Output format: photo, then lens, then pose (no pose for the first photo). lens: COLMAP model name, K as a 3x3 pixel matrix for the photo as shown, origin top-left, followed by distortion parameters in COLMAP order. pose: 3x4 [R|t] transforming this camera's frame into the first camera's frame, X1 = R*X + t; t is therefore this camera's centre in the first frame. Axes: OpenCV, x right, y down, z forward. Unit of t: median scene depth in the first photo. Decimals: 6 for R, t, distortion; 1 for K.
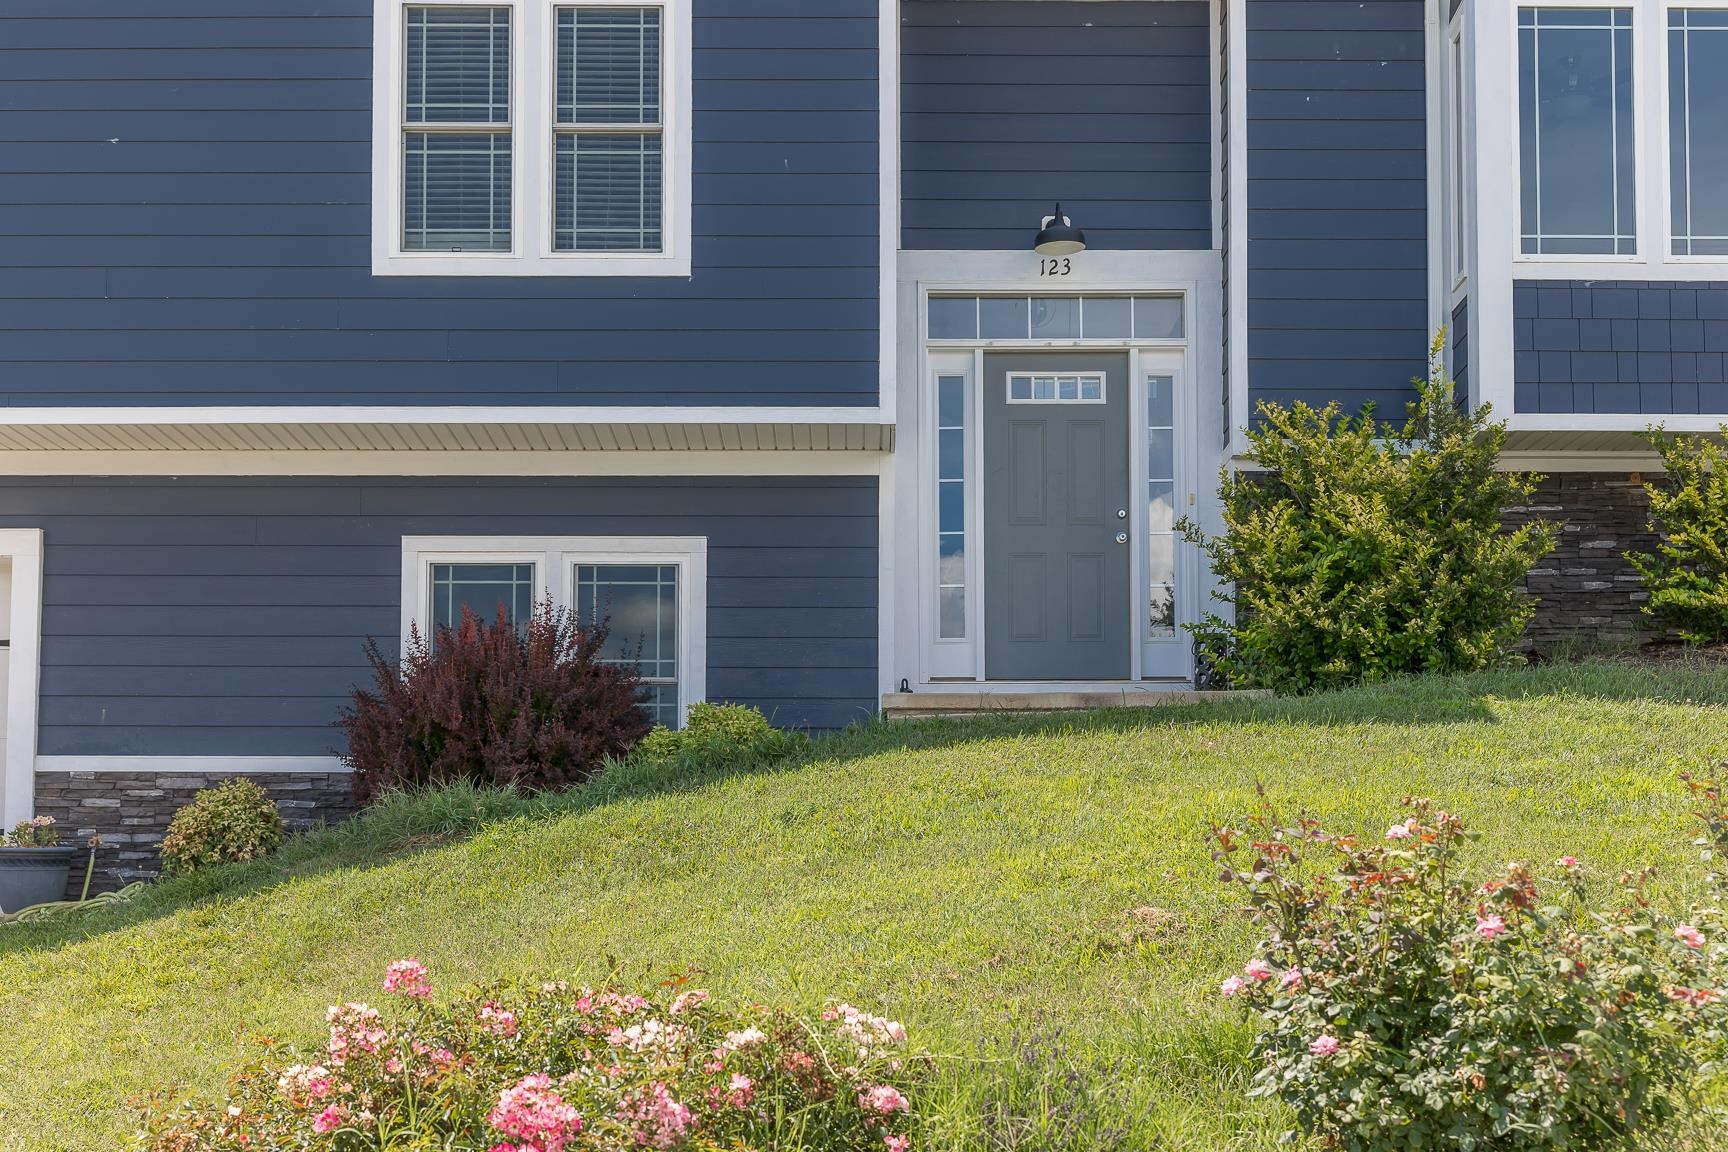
lens RADIAL K [[3136.4, 0, 863.7], [0, 3136.4, 573.3], [0, 0, 1]] dist [-0.010403, 0.000000]
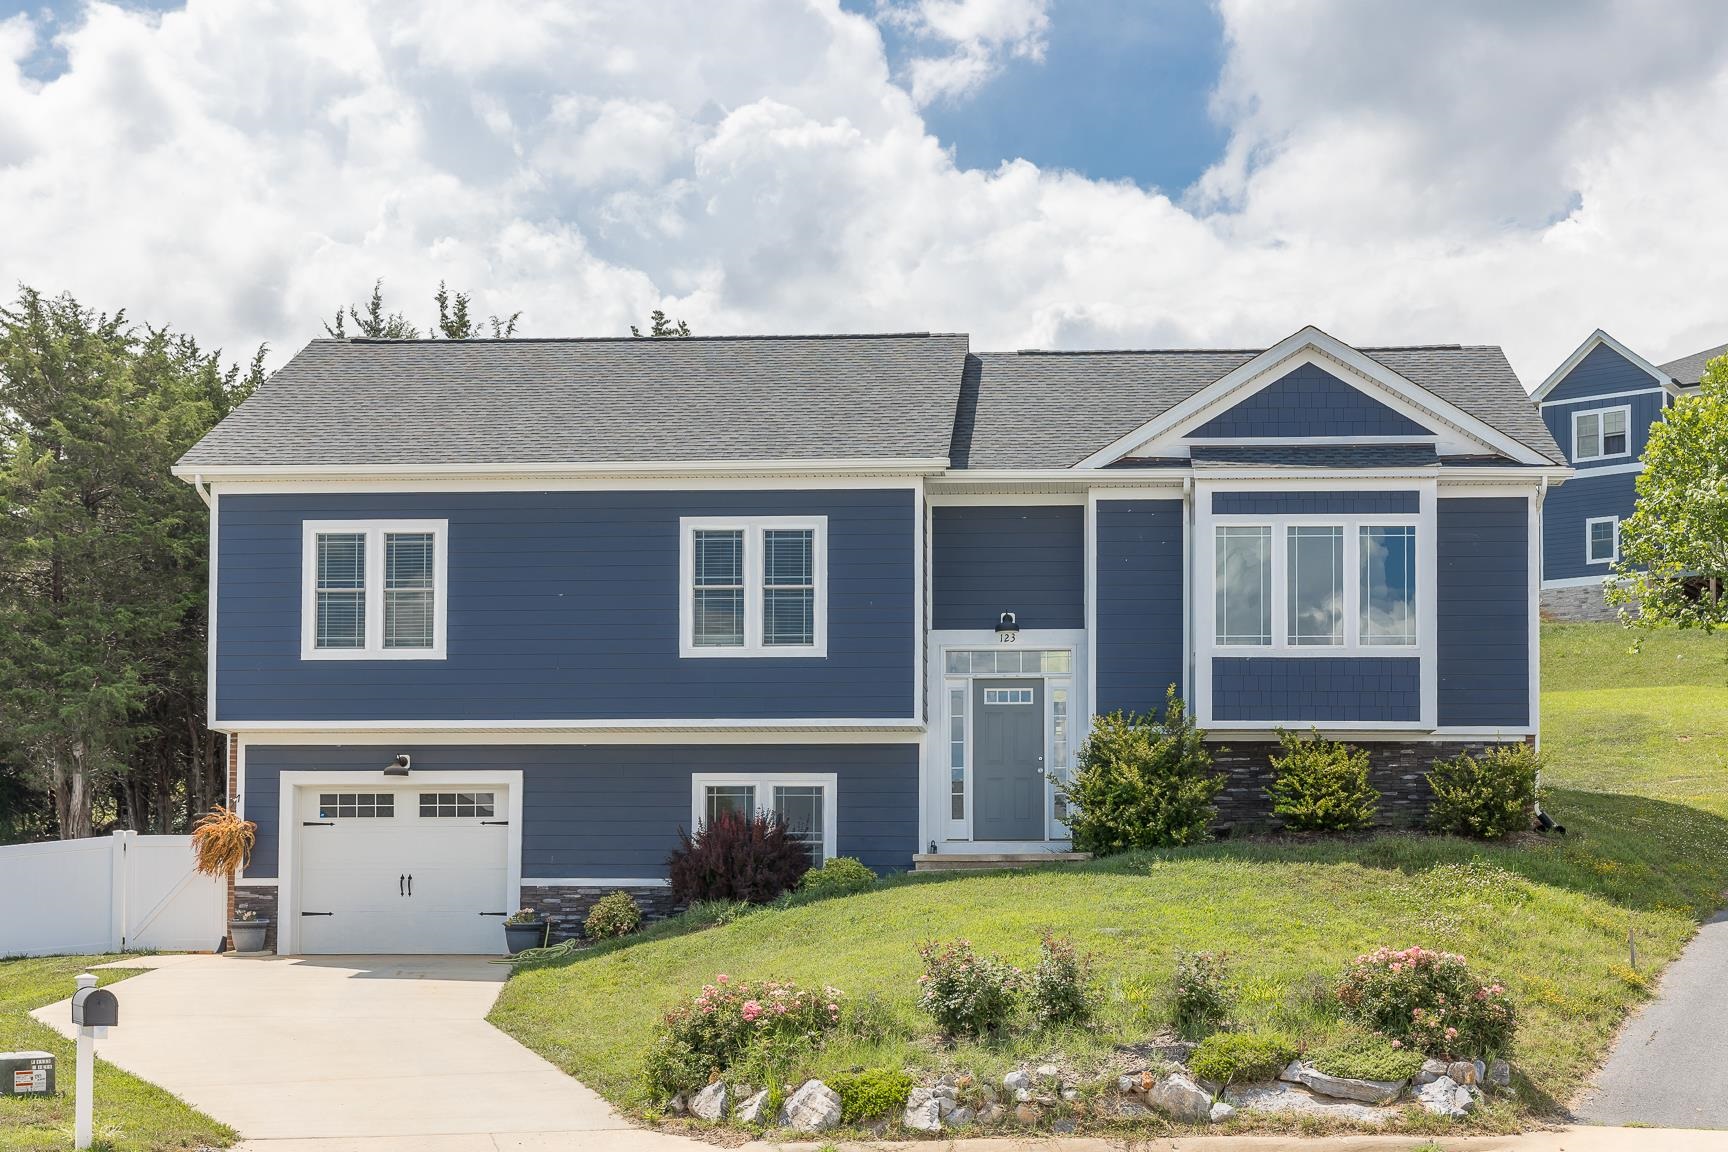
lens RADIAL K [[3509.4, 0, 904.3], [0, 3509.4, 484.0], [0, 0, 1]] dist [0.004910, 0.000000]
pose [[0.997907, -0.005123, -0.064469, 0.152860], [0.003973, 0.999831, -0.017948, -0.169350], [0.064550, 0.017655, 0.997758, -1.393133]]
